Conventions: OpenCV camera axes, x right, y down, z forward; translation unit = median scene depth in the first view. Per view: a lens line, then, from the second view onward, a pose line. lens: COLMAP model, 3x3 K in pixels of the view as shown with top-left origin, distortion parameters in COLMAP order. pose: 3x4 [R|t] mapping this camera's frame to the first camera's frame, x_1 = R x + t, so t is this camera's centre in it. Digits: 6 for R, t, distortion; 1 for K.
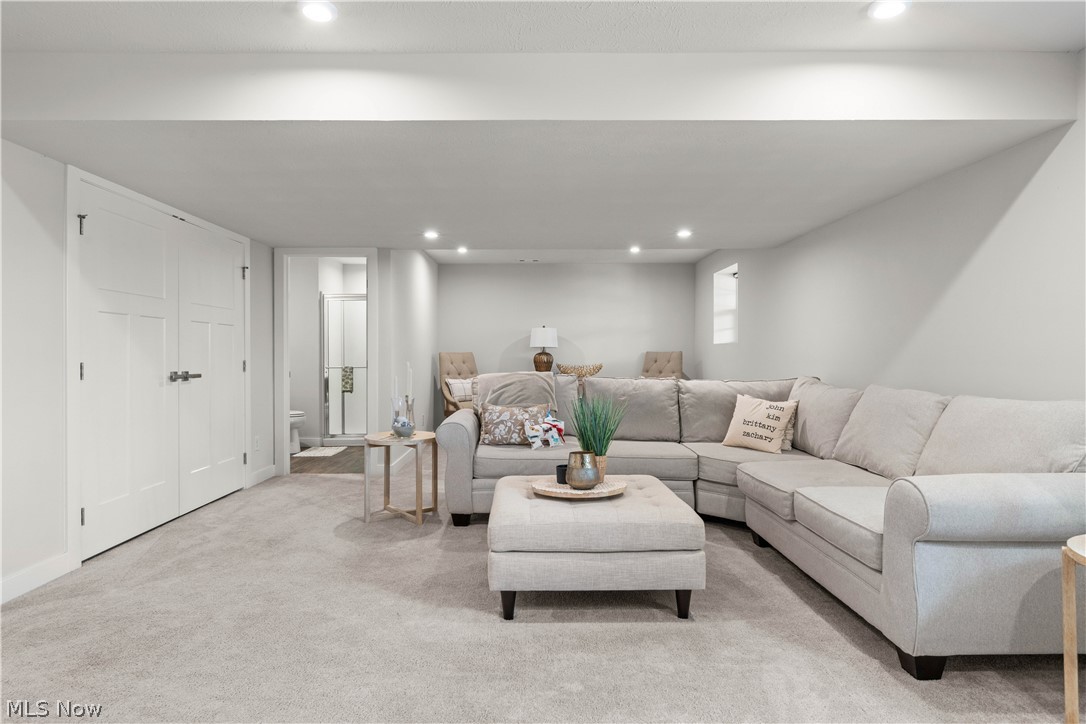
lens RADIAL K [[613.6, 0, 543.6], [0, 613.6, 355.0], [0, 0, 1]] dist [-0.004589, -0.000580]
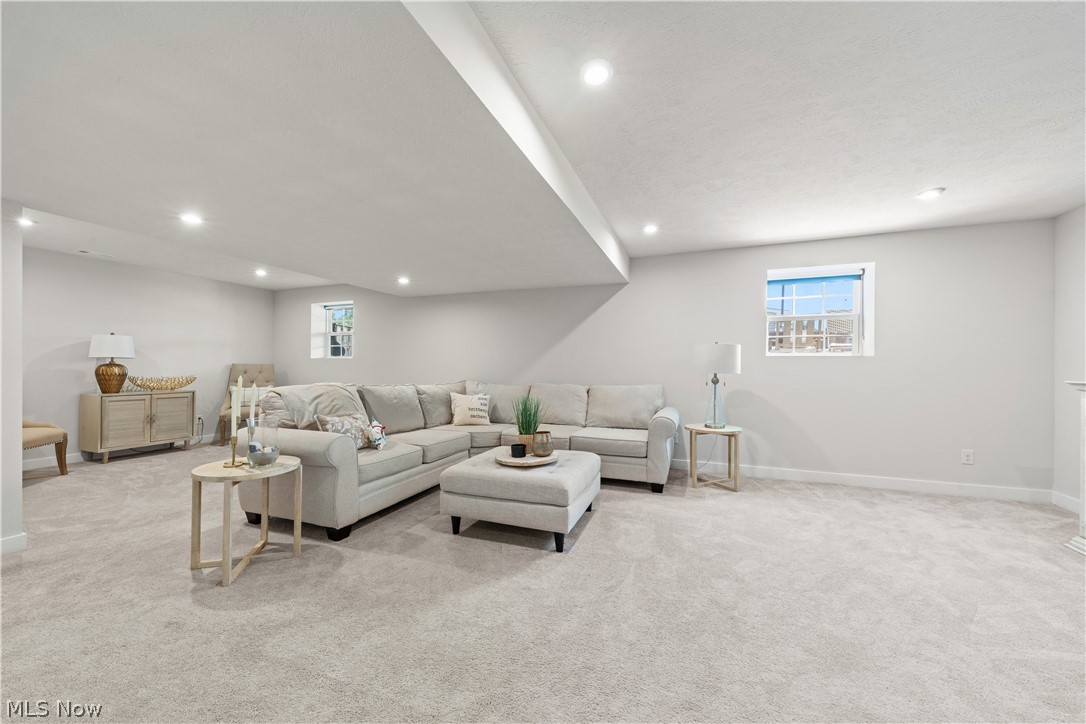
lens RADIAL K [[405.2, 0, 540.5], [0, 405.2, 366.6], [0, 0, 1]] dist [0.003446, 0.000098]
pose [[0.364058, 0.002987, 0.931371, -0.644043], [-0.003726, 0.999992, -0.001750, -0.002055], [-0.931369, -0.002833, 0.364066, 0.465161]]
